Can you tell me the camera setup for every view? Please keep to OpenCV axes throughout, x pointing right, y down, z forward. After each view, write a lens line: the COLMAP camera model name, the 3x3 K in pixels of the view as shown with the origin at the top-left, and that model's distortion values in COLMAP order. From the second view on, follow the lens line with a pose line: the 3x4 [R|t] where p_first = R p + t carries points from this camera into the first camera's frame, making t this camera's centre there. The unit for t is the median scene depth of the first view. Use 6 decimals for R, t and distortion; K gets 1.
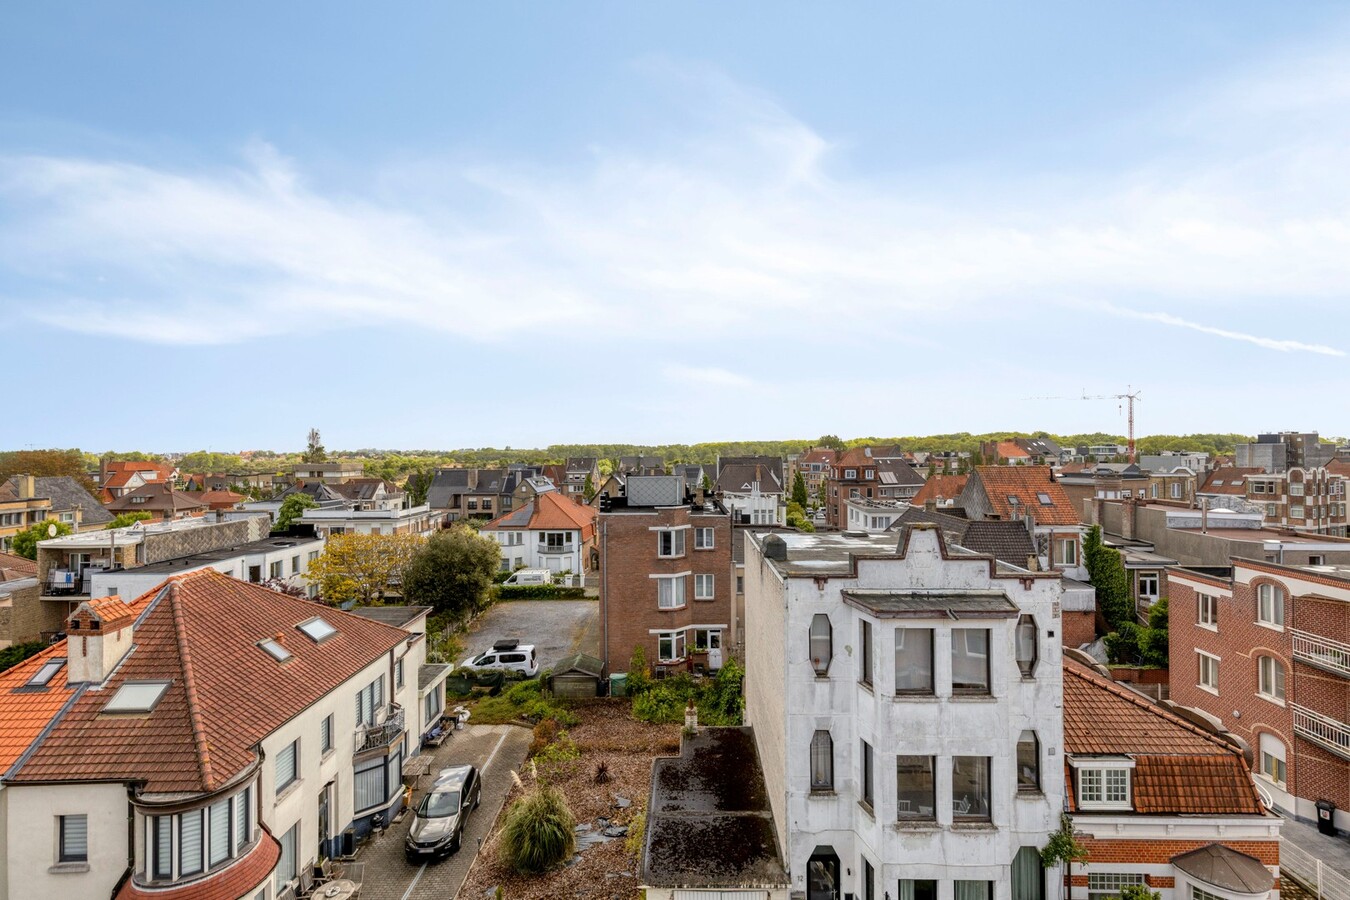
lens RADIAL K [[607.8, 0, 682.0], [0, 607.8, 444.3], [0, 0, 1]] dist [0.006515, -0.000269]
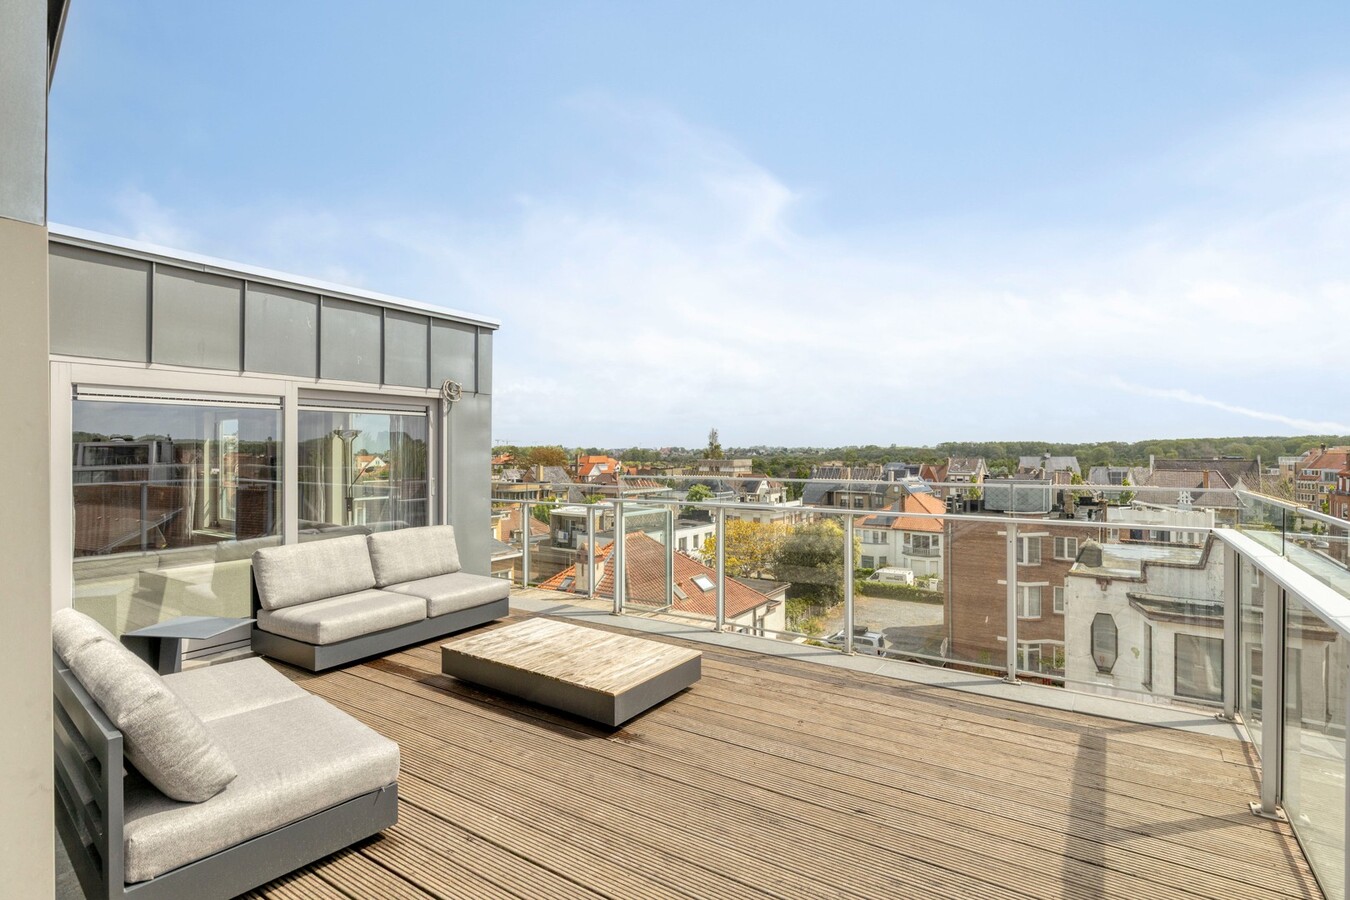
lens RADIAL K [[651.7, 0, 683.8], [0, 651.7, 446.7], [0, 0, 1]] dist [-0.001933, -0.000408]
pose [[0.829826, 0.004237, -0.558006, 0.096296], [0.000234, 0.999968, 0.007940, -0.006661], [0.558022, -0.006719, 0.829799, -0.127247]]
